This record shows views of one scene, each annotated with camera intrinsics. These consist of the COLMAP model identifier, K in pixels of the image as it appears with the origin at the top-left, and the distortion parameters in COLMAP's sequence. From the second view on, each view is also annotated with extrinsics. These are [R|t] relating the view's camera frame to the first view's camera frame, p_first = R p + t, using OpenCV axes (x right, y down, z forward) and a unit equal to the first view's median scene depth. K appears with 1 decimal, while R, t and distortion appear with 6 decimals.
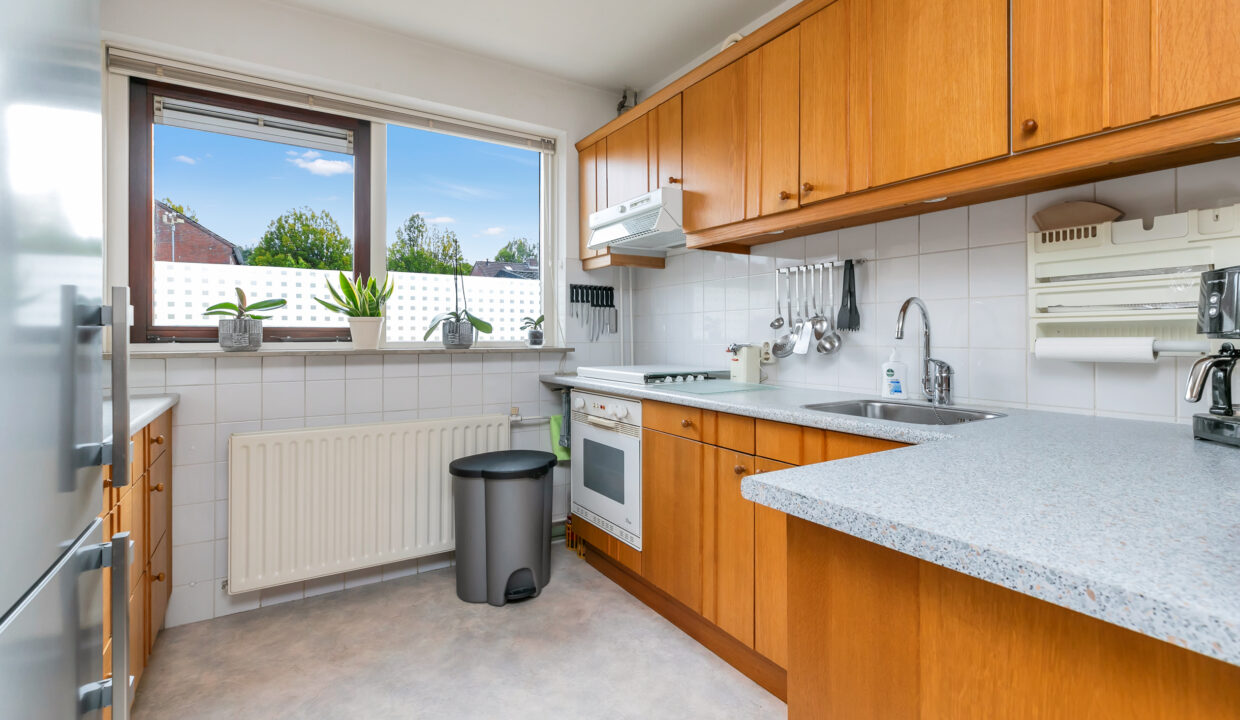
lens RADIAL K [[560.7, 0, 620.9], [0, 560.7, 332.8], [0, 0, 1]] dist [0.002781, 0.000343]
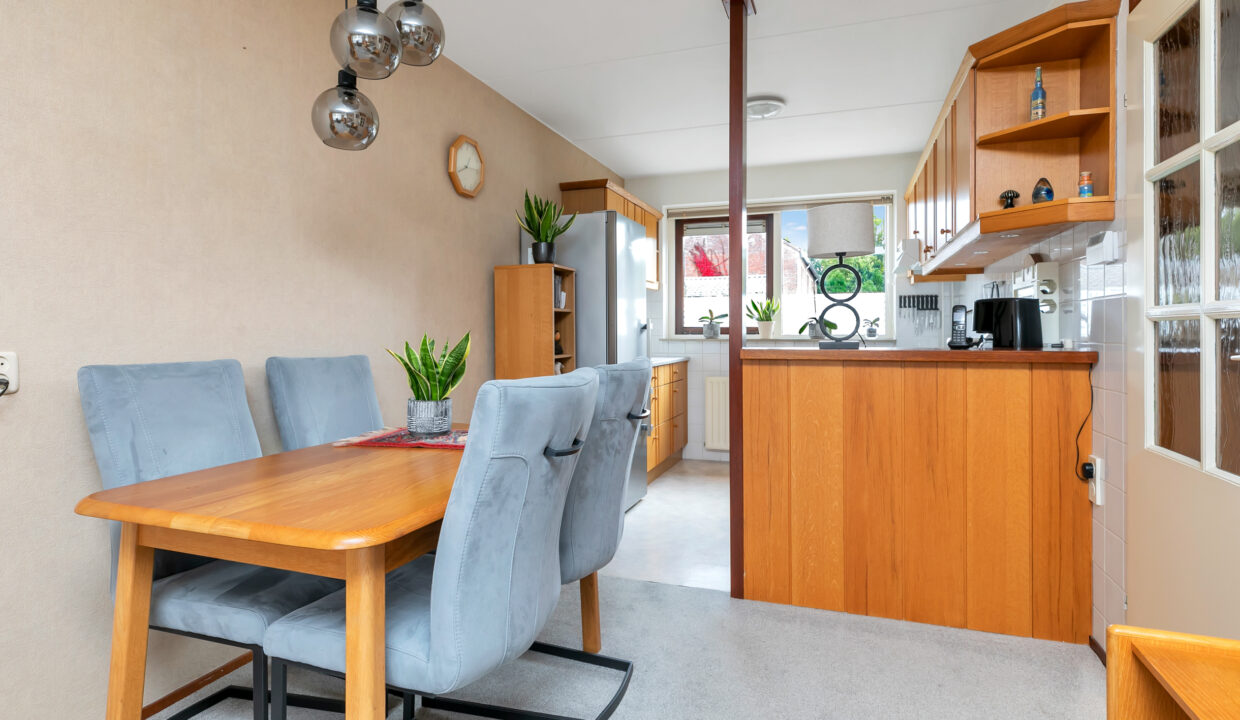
lens RADIAL K [[642.5, 0, 618.6], [0, 642.5, 333.1], [0, 0, 1]] dist [-0.003727, -0.000361]
pose [[0.616723, 0.002079, -0.787178, 0.919707], [0.005380, 0.999962, 0.006857, -0.006005], [0.787162, -0.008464, 0.616688, -0.705993]]
